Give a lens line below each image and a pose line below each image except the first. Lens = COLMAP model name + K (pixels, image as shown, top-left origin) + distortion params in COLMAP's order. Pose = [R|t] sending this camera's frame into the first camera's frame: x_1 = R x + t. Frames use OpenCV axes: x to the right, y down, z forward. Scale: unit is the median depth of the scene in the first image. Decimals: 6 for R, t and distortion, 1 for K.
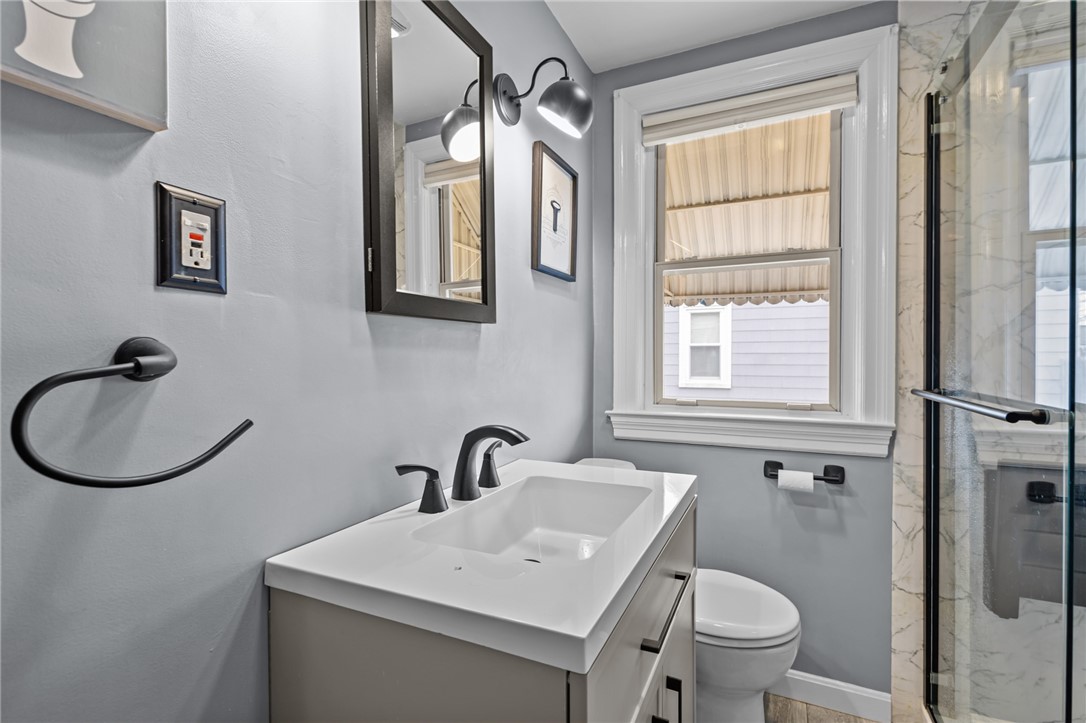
lens RADIAL K [[500.5, 0, 546.2], [0, 500.5, 364.3], [0, 0, 1]] dist [0.002478, -0.000690]
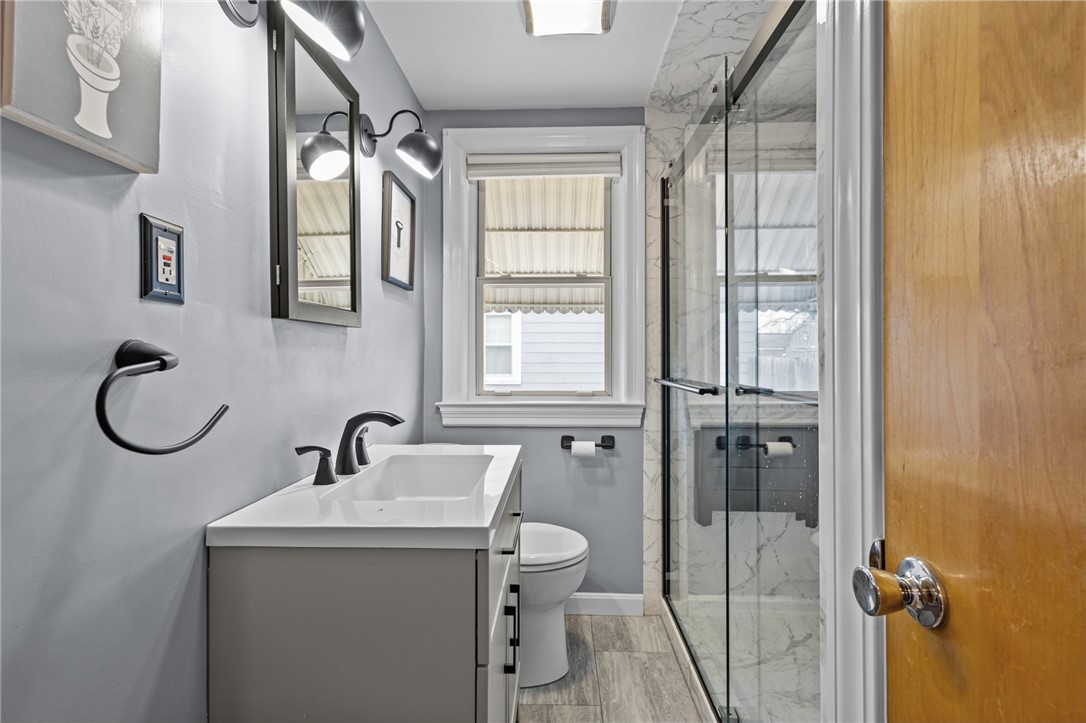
lens RADIAL K [[518.8, 0, 546.9], [0, 518.8, 361.6], [0, 0, 1]] dist [0.003294, 0.000673]
pose [[0.912639, -0.003261, 0.408755, -0.173269], [0.004526, 0.999987, -0.002128, 0.002794], [-0.408742, 0.003792, 0.912642, -0.251870]]
